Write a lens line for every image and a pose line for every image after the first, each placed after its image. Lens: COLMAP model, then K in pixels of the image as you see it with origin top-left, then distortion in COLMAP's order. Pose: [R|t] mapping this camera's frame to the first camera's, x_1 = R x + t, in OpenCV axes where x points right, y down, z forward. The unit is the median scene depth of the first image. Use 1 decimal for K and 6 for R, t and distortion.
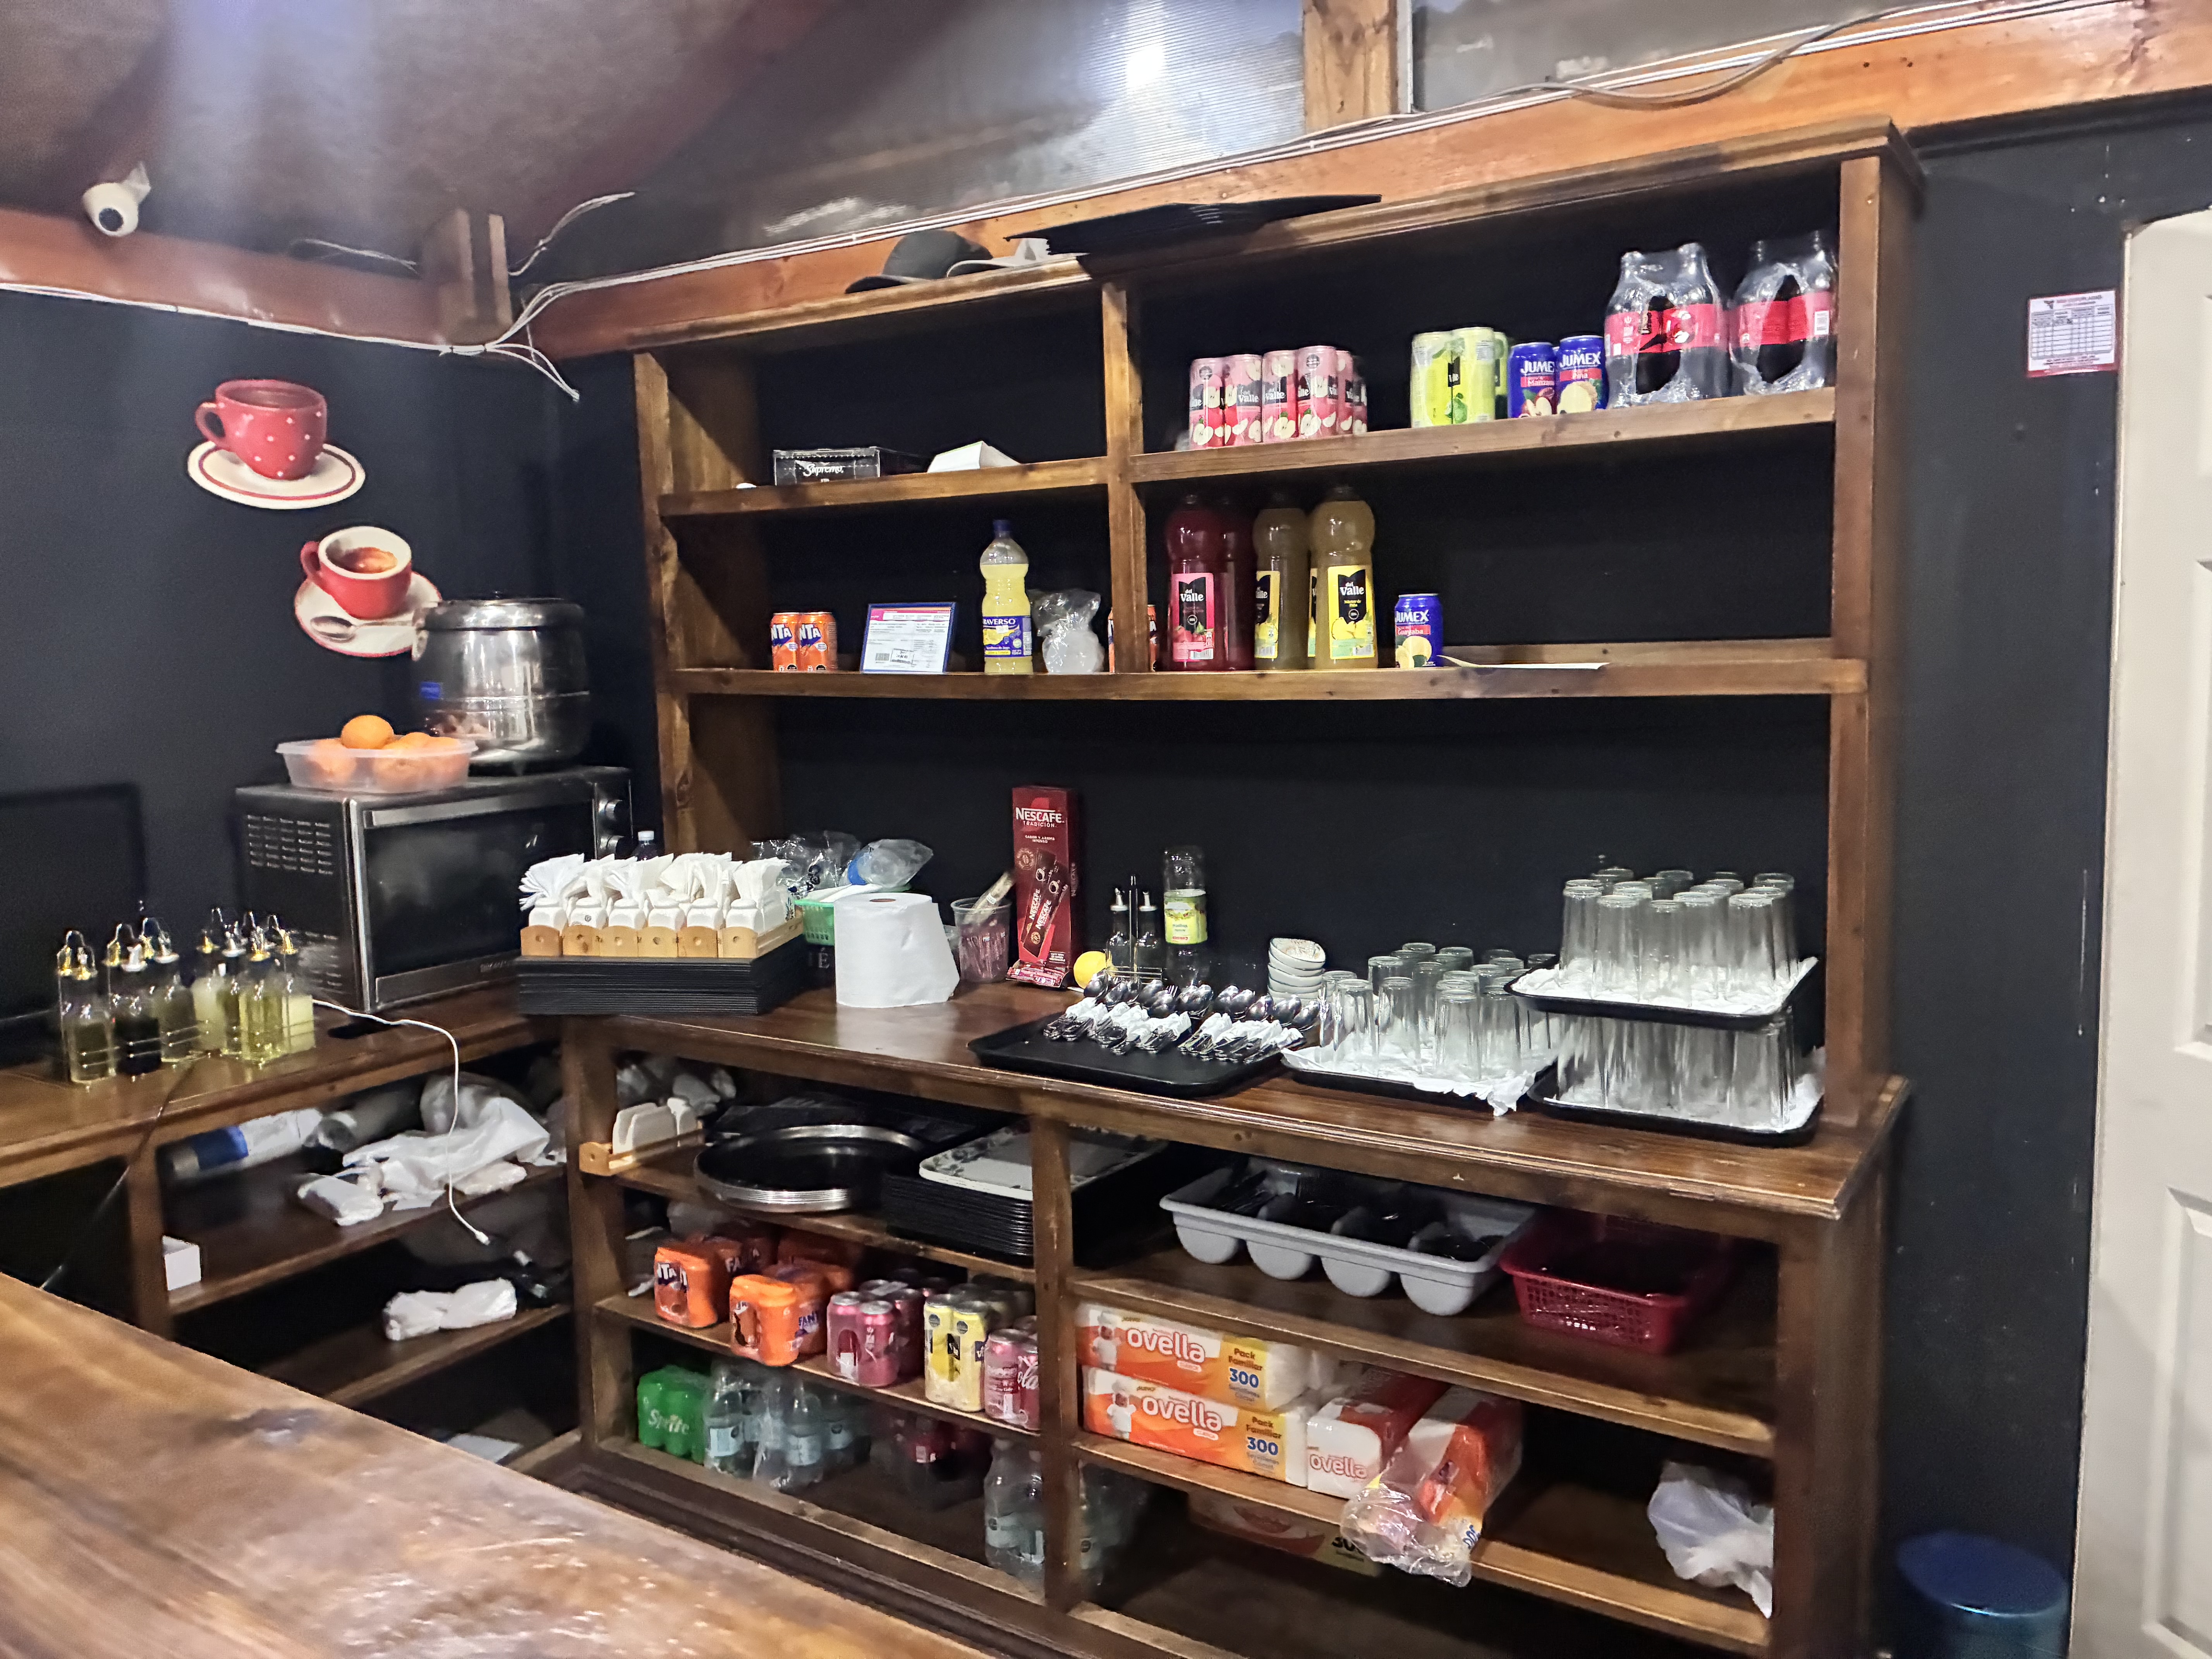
lens RADIAL K [[1683.8, 0, 1084.8], [0, 1683.8, 823.1], [0, 0, 1]] dist [0.033894, -0.040121]
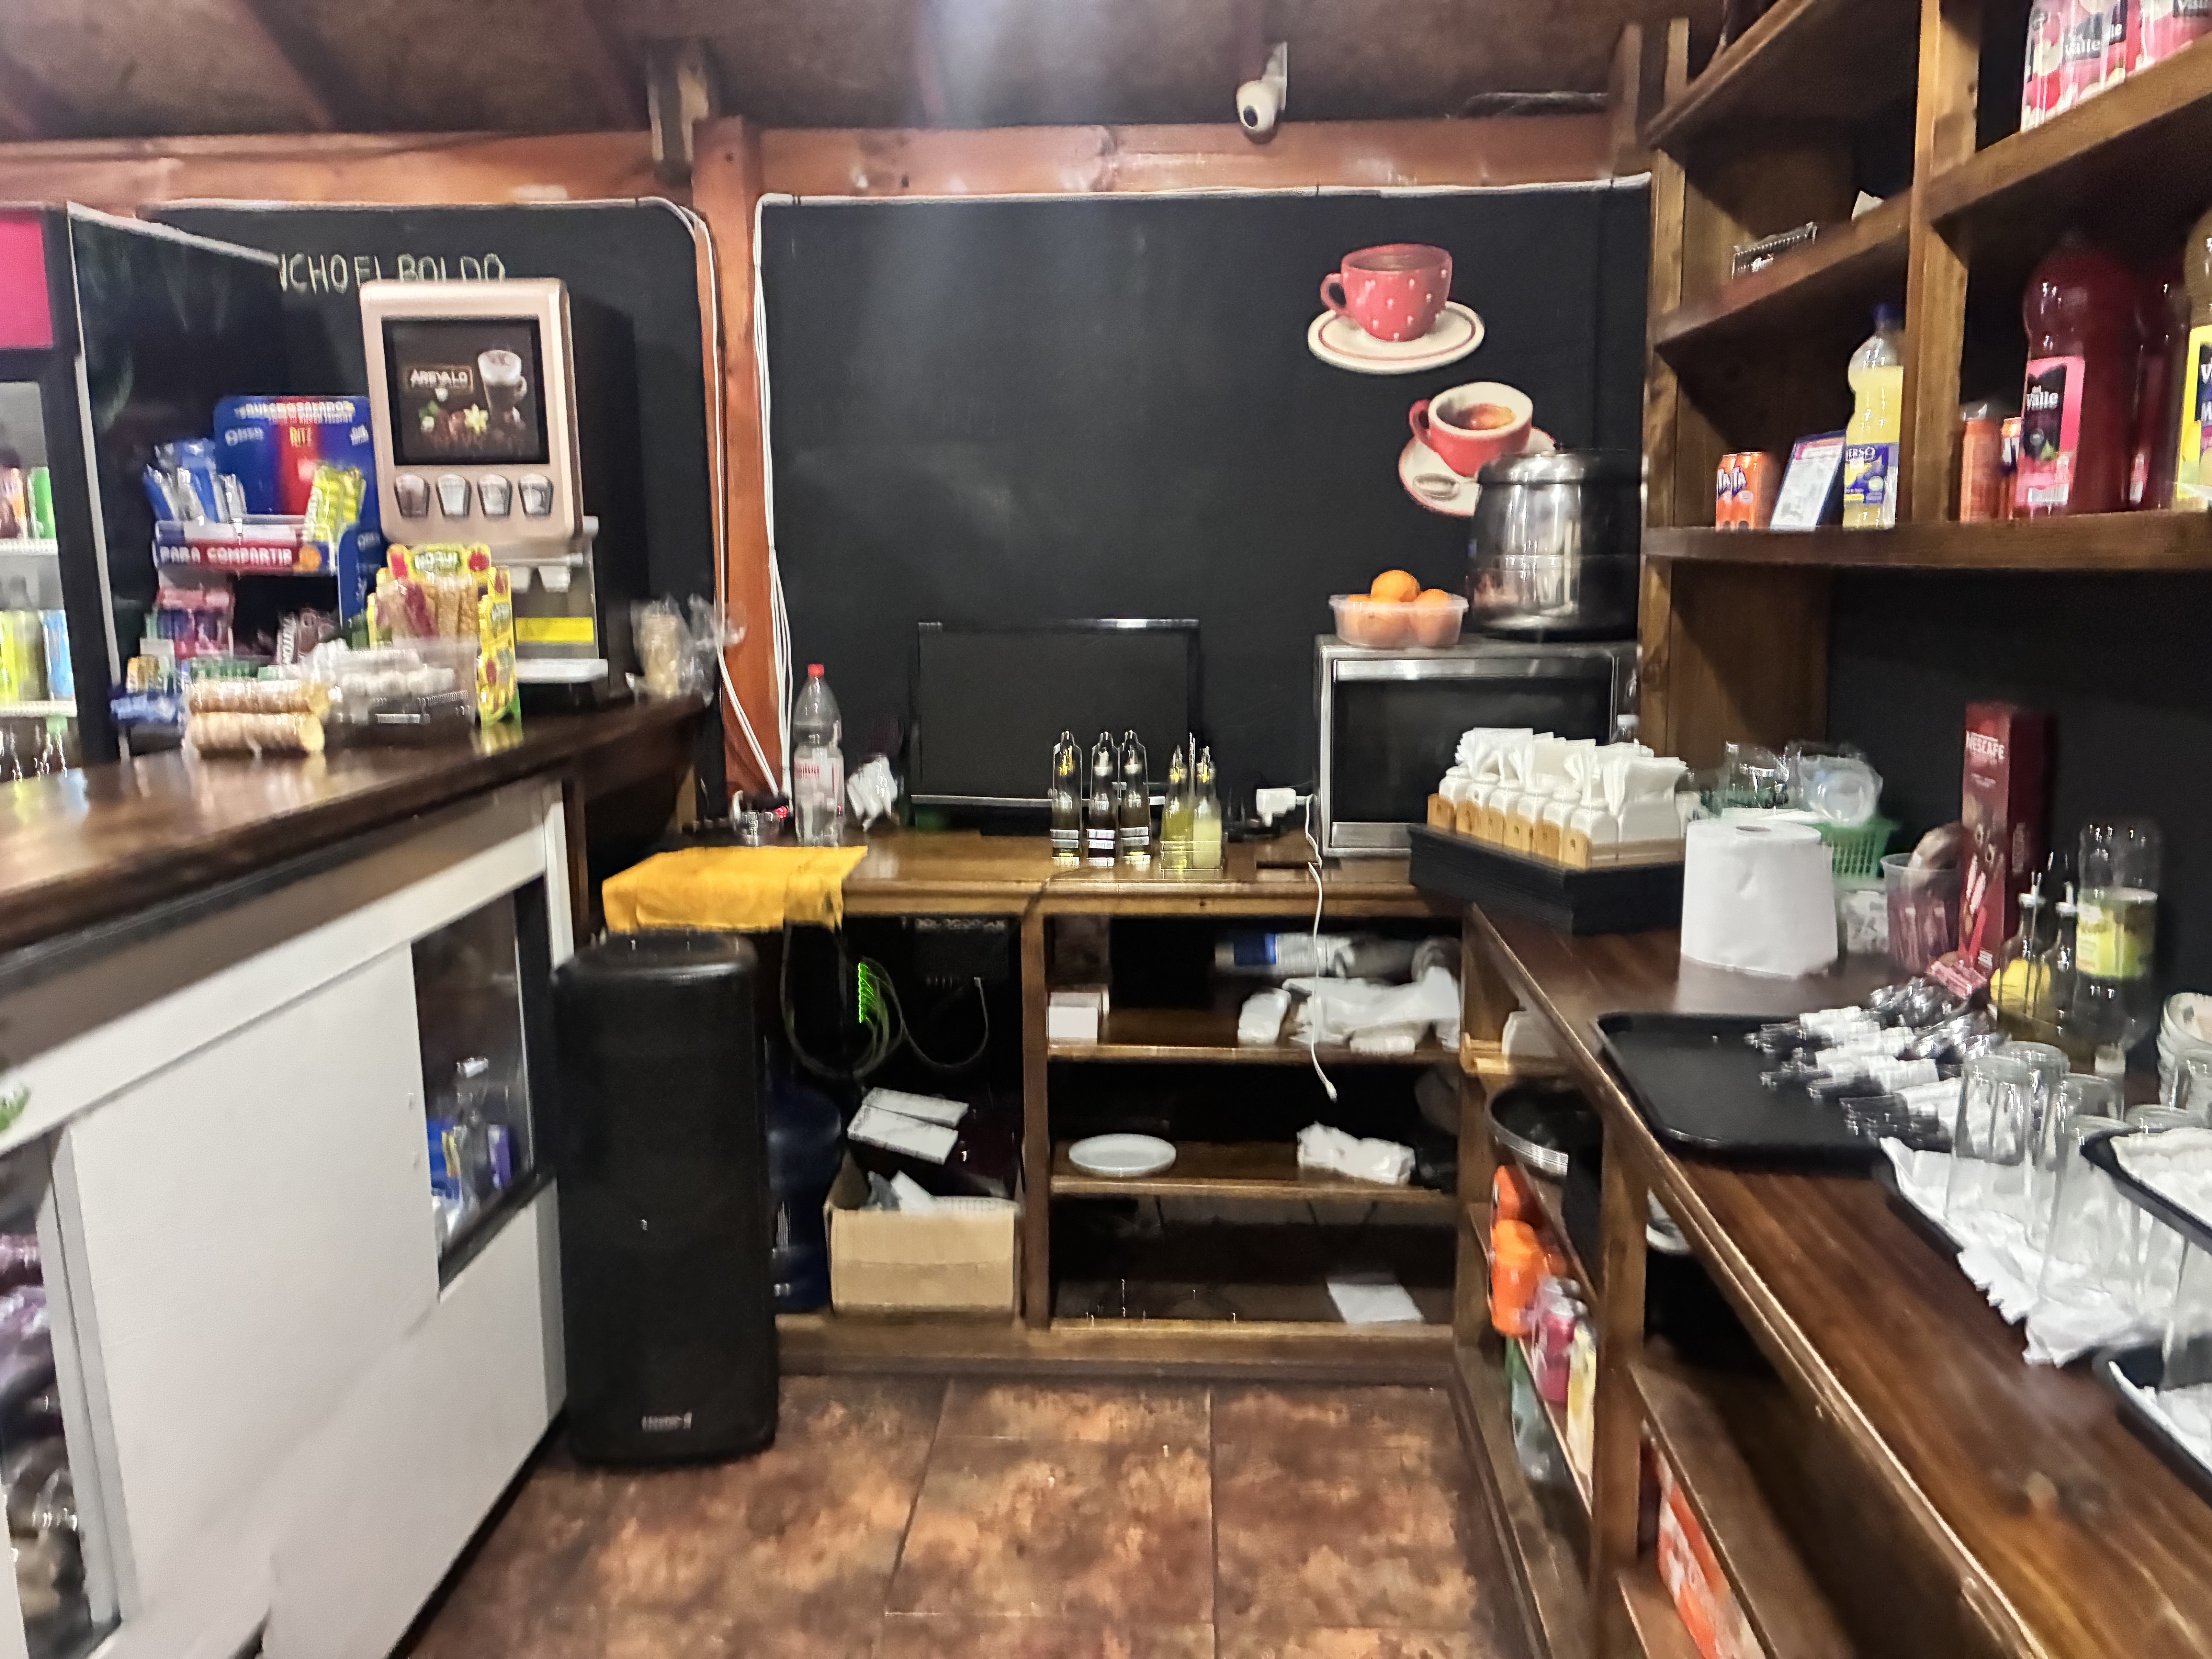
lens RADIAL K [[1683.8, 0, 1084.8], [0, 1683.8, 823.1], [0, 0, 1]] dist [0.033894, -0.040121]
pose [[0.470145, 0.158847, -0.868177, 0.393014], [-0.105834, 0.986719, 0.123224, -0.019409], [0.876221, 0.033950, 0.480713, 0.353066]]
